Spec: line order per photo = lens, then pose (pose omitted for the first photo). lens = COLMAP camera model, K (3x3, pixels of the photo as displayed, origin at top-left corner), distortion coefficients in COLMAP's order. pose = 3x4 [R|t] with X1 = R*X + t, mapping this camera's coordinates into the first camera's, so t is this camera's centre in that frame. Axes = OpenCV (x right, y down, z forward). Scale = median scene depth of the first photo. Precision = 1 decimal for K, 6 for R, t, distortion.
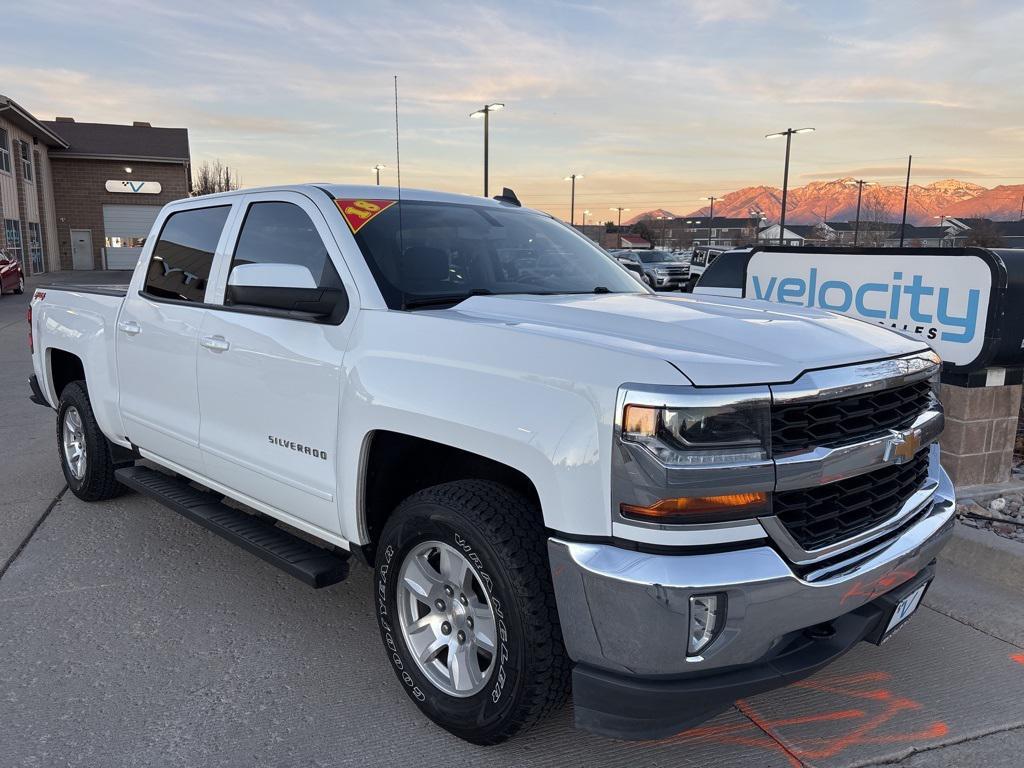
lens RADIAL K [[780.1, 0, 506.3], [0, 780.1, 375.3], [0, 0, 1]] dist [0.015147, -0.008679]
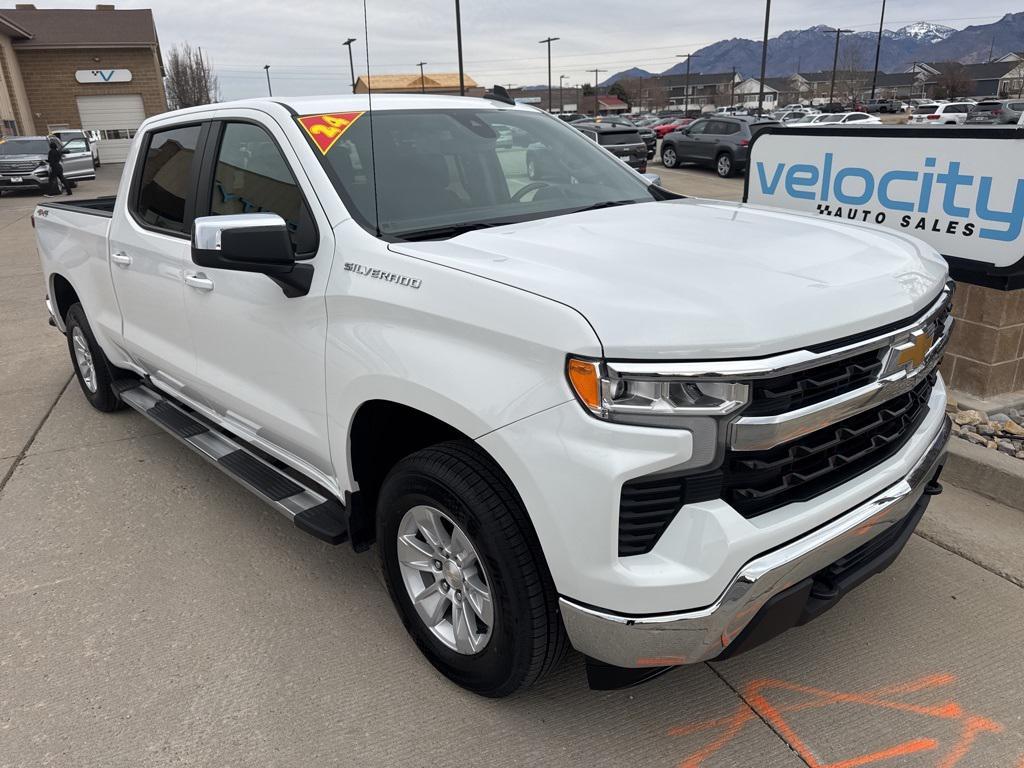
lens RADIAL K [[729.5, 0, 506.5], [0, 729.5, 379.7], [0, 0, 1]] dist [0.004775, -0.010525]
pose [[0.998324, -0.057341, 0.007810, 0.003864], [0.054911, 0.981212, 0.184952, -0.056203], [-0.018268, -0.184213, 0.982717, 0.136384]]
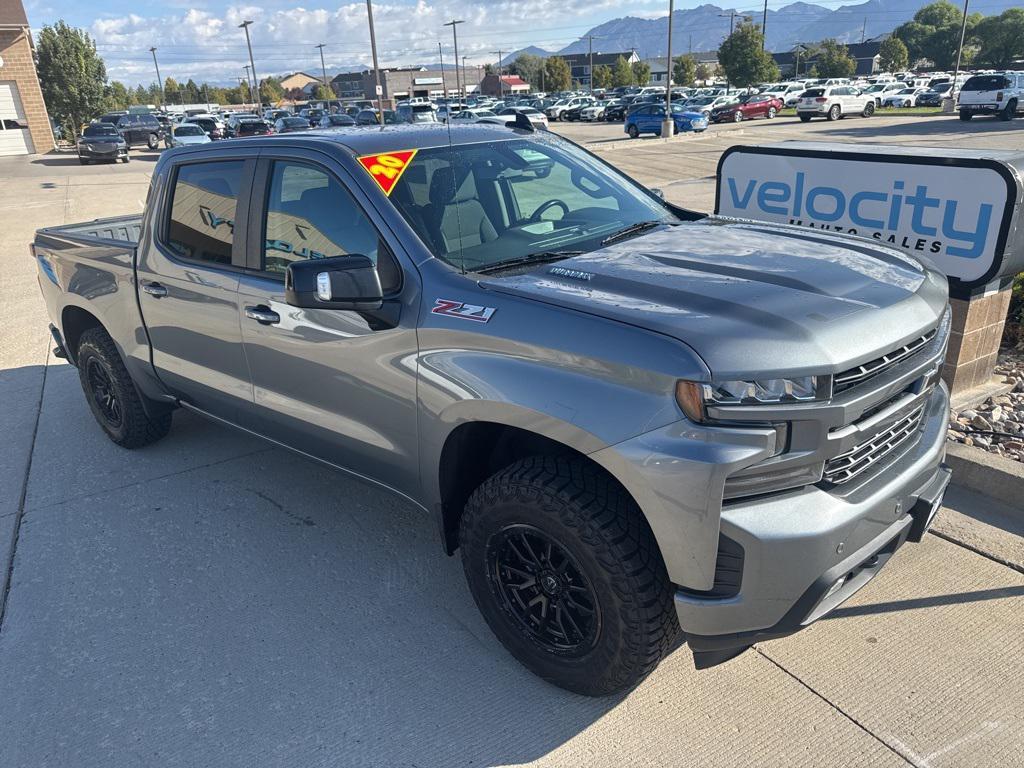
lens RADIAL K [[729.5, 0, 514.2], [0, 729.5, 383.5], [0, 0, 1]] dist [0.004775, -0.010525]
pose [[0.984439, -0.115176, 0.132717, -0.101002], [0.083533, 0.971183, 0.223216, -0.112277], [-0.154601, -0.208656, 0.965692, 0.128975]]
